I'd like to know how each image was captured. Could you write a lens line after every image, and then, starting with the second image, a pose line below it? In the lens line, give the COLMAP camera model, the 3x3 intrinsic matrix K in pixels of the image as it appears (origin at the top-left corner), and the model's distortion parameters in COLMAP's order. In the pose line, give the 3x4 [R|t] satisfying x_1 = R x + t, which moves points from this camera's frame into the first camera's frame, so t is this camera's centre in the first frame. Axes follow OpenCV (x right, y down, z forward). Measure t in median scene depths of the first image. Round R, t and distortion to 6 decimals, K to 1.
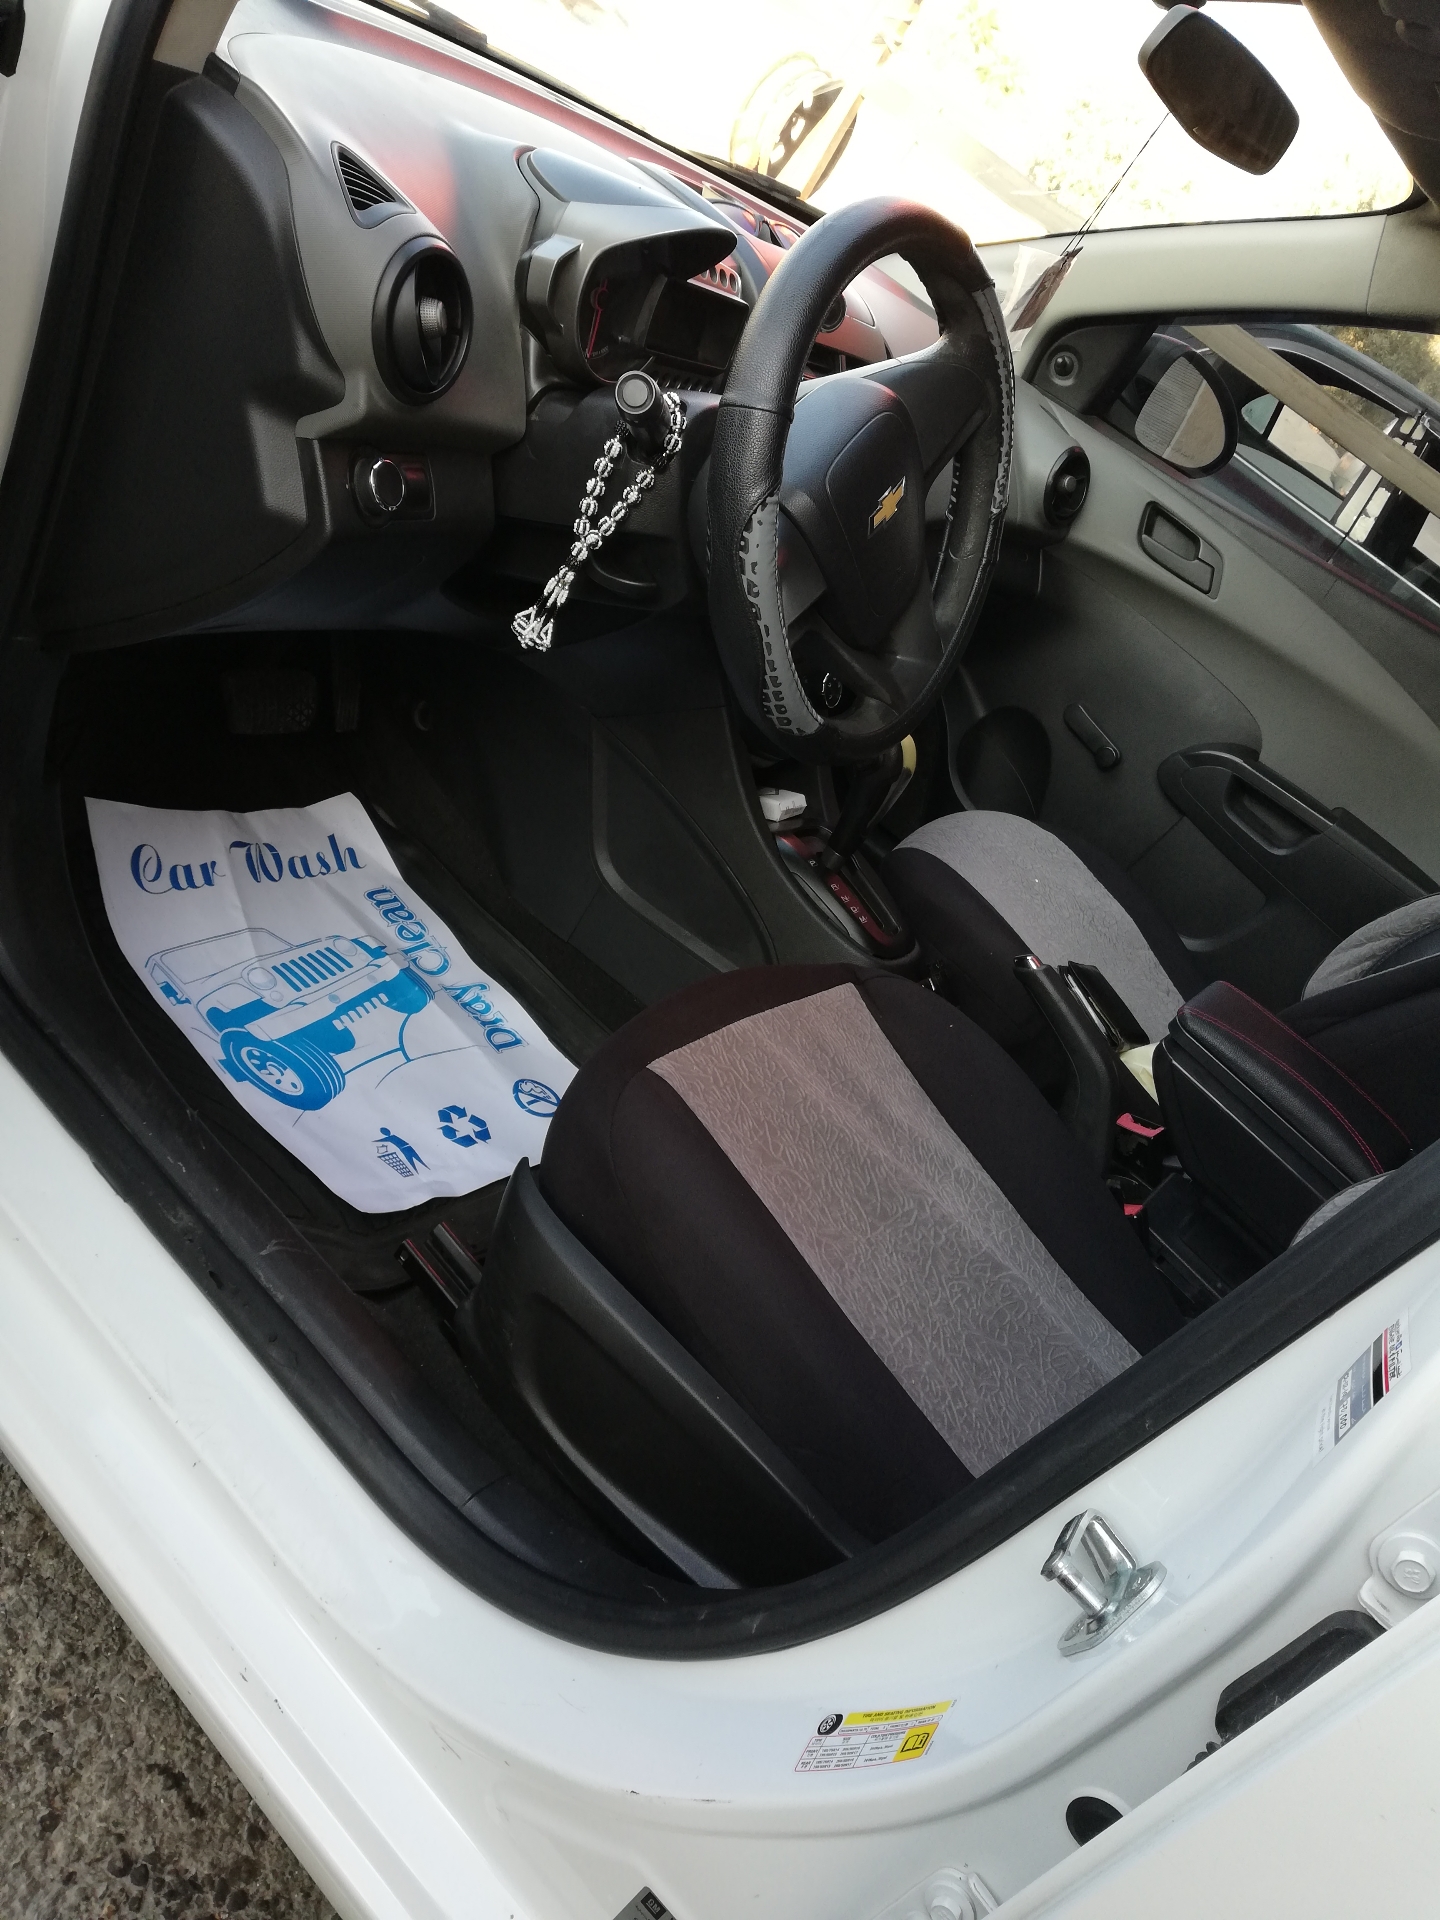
lens RADIAL K [[1478.3, 0, 720.0], [0, 1478.3, 960.0], [0, 0, 1]] dist [0.039550, -0.035957]
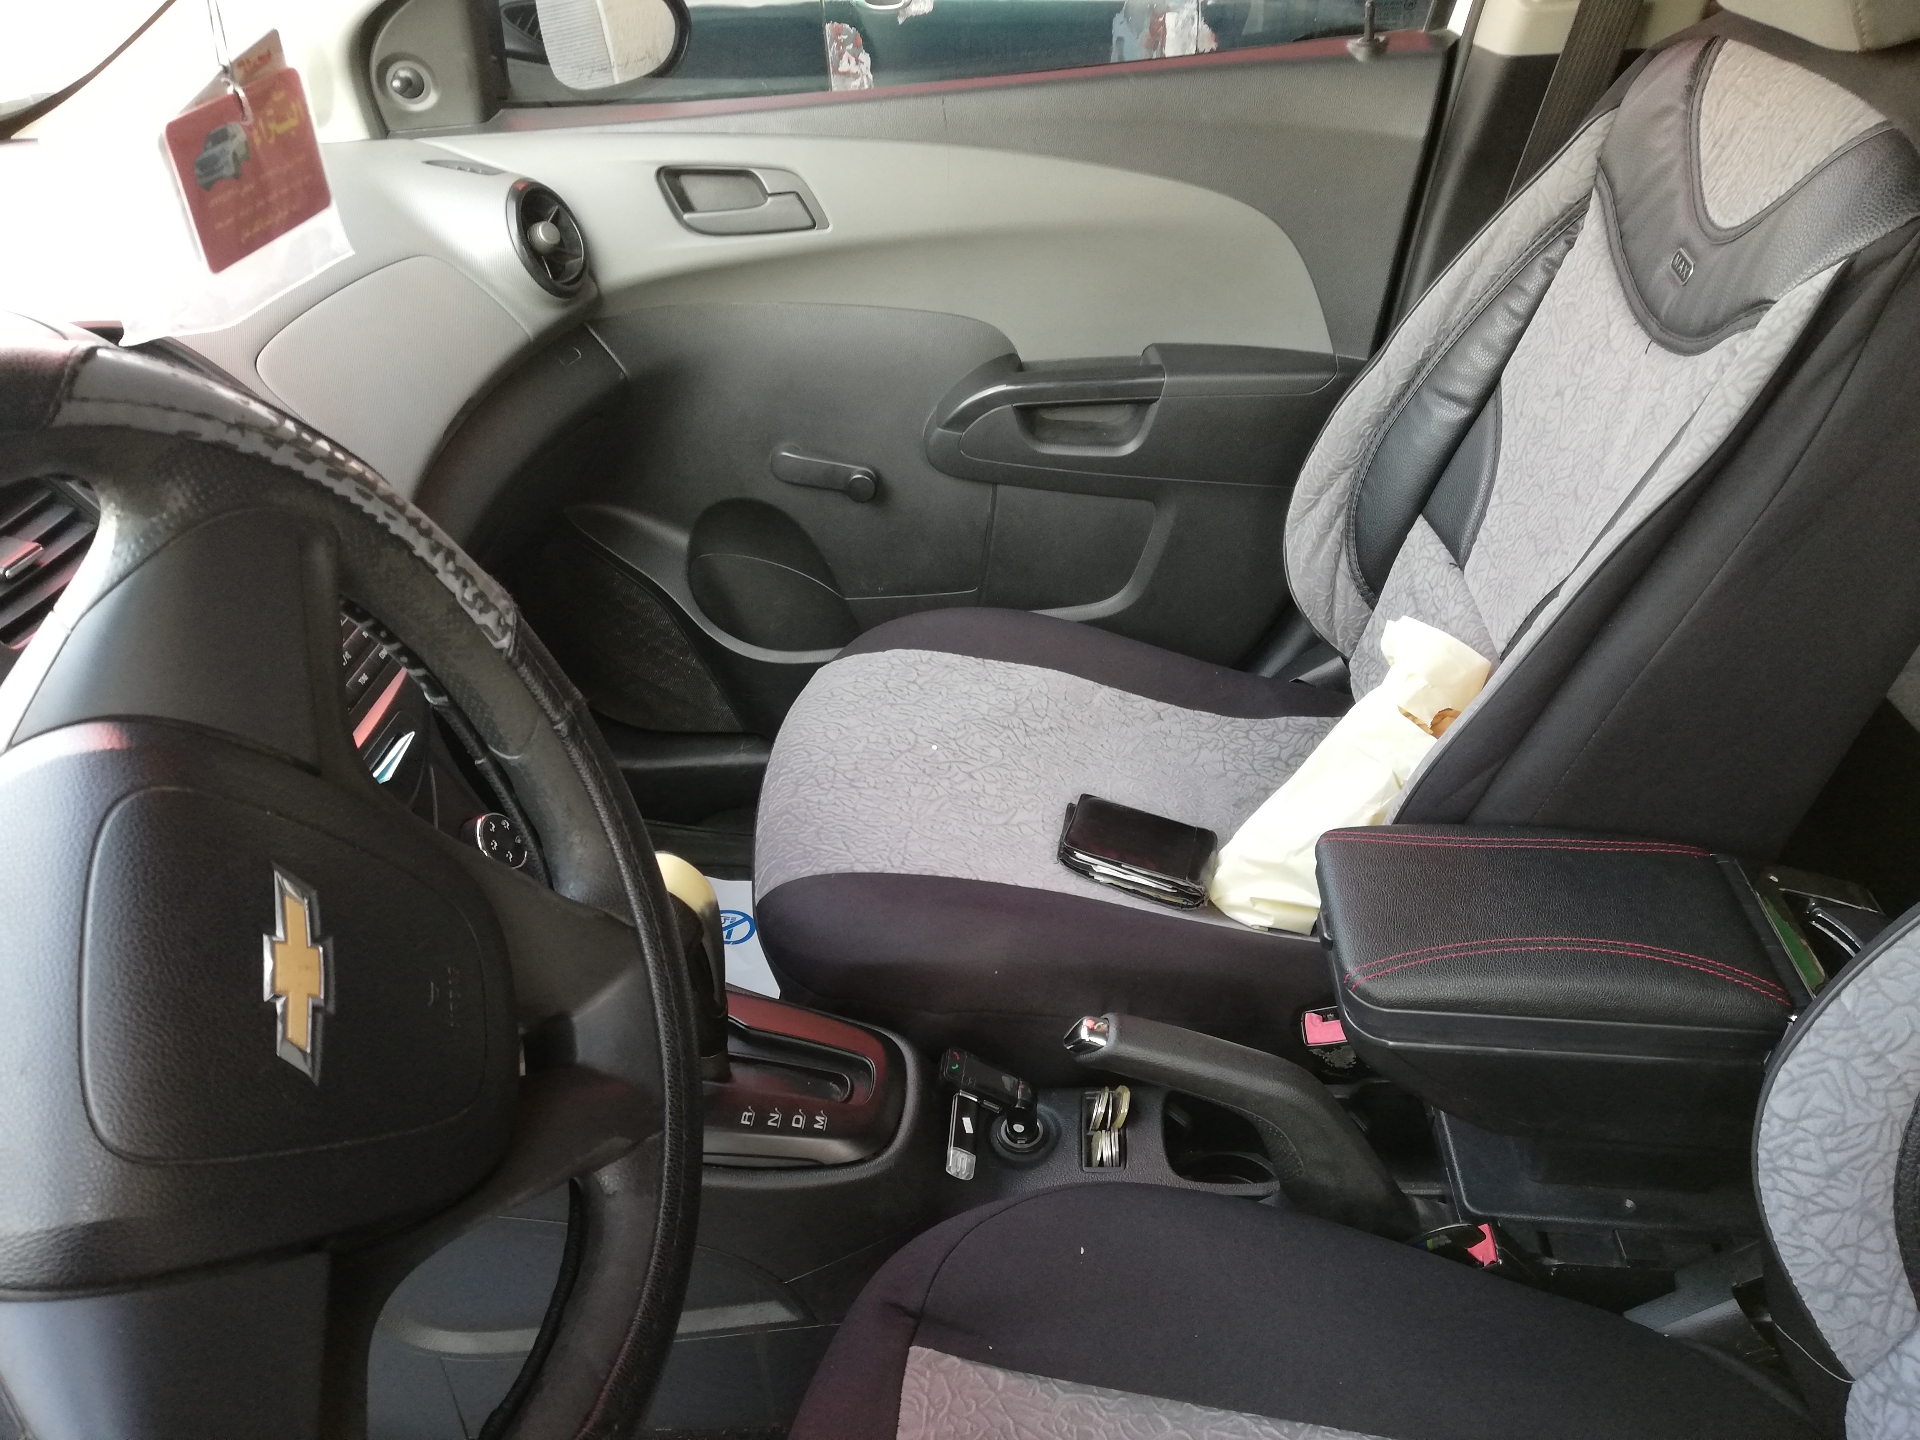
lens RADIAL K [[1478.3, 0, 960.0], [0, 1478.3, 720.0], [0, 0, 1]] dist [0.039550, -0.035957]
pose [[0.714720, -0.685321, 0.139680, 0.124354], [0.658581, 0.726675, 0.195484, -0.170130], [-0.235471, -0.047725, 0.970709, 0.308931]]
